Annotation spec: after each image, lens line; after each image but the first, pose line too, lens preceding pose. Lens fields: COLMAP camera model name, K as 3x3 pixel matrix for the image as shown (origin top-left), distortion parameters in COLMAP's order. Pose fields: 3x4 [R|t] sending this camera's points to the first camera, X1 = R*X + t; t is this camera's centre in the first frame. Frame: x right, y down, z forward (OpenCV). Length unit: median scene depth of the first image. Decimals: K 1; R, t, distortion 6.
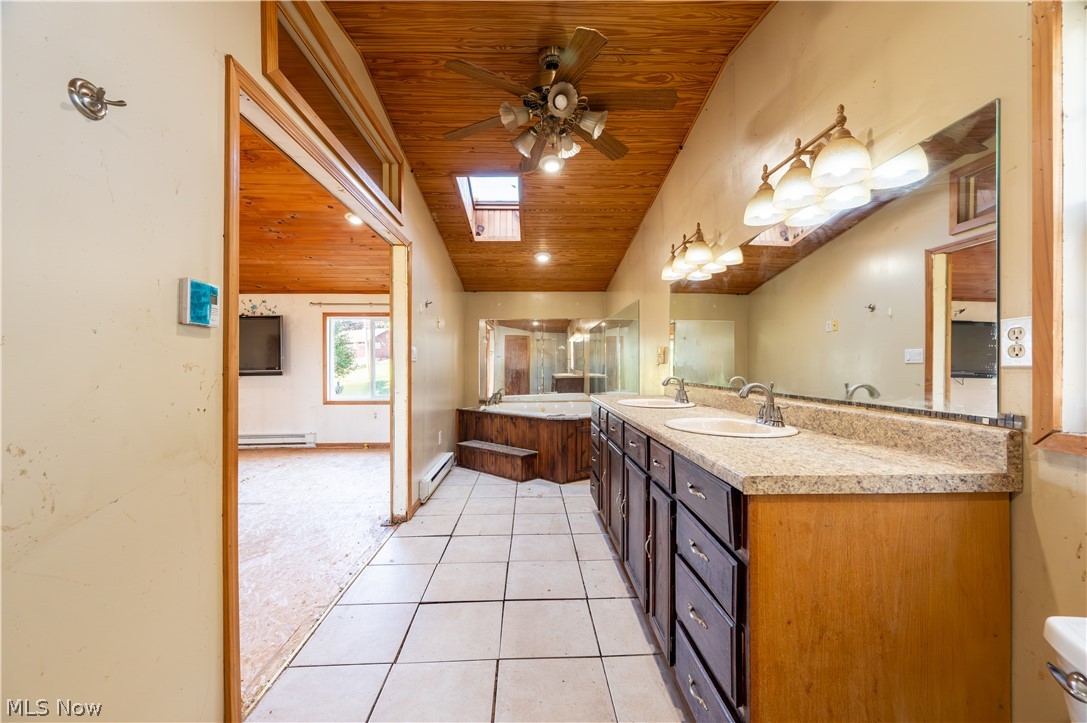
lens RADIAL K [[432.1, 0, 546.4], [0, 432.1, 363.0], [0, 0, 1]] dist [0.000735, 0.000178]
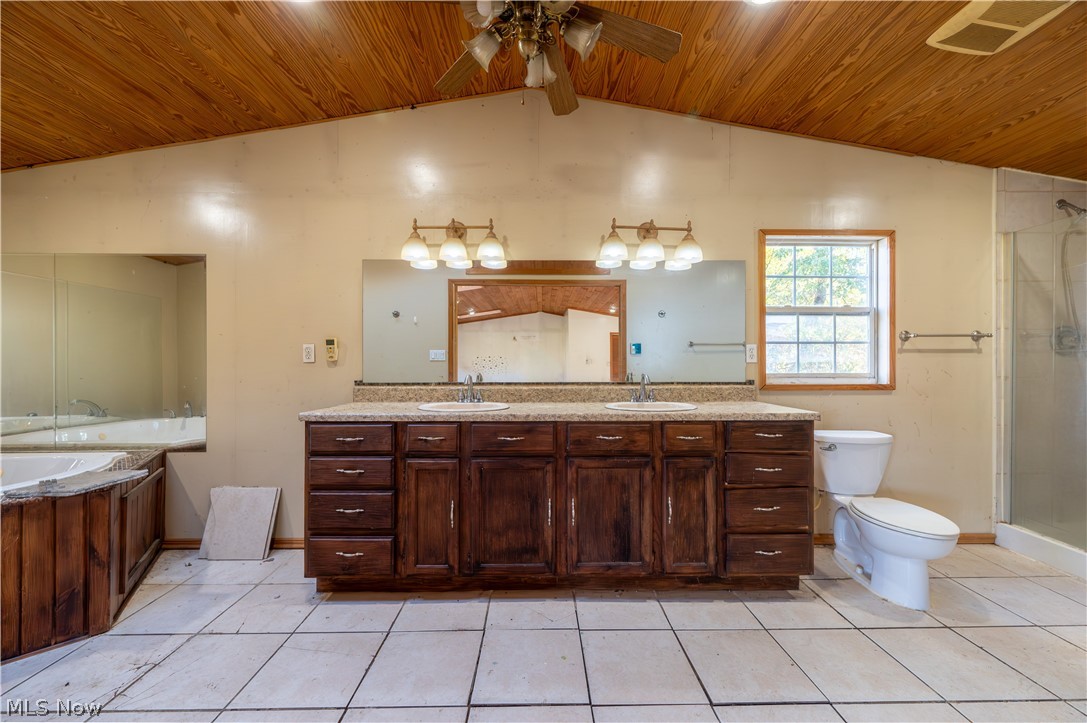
lens RADIAL K [[432.1, 0, 546.4], [0, 432.1, 363.0], [0, 0, 1]] dist [0.000735, 0.000178]
pose [[0.020310, -0.003169, 0.999789, -0.438311], [-0.001495, 0.999994, 0.003200, 0.001962], [-0.999793, -0.001560, 0.020305, 0.589254]]
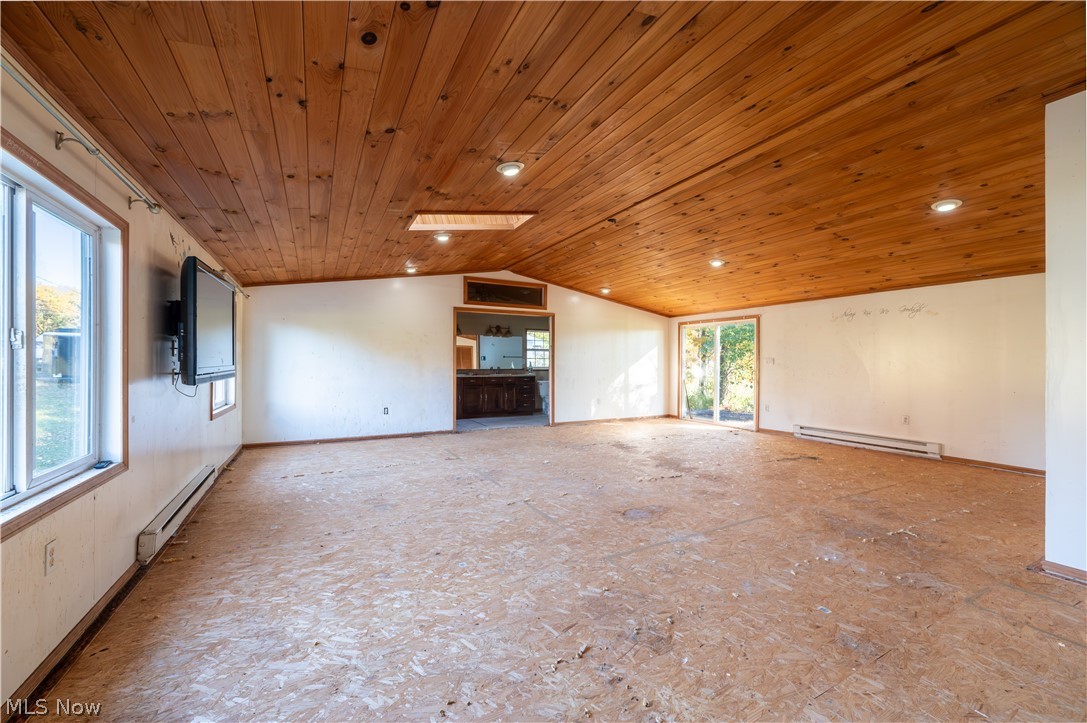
lens RADIAL K [[432.1, 0, 546.4], [0, 432.1, 363.0], [0, 0, 1]] dist [0.000735, 0.000178]
pose [[-0.447893, 0.002945, 0.894082, -2.211242], [0.000369, 0.999995, -0.003109, 0.009942], [-0.894087, -0.001062, -0.447892, 1.352801]]
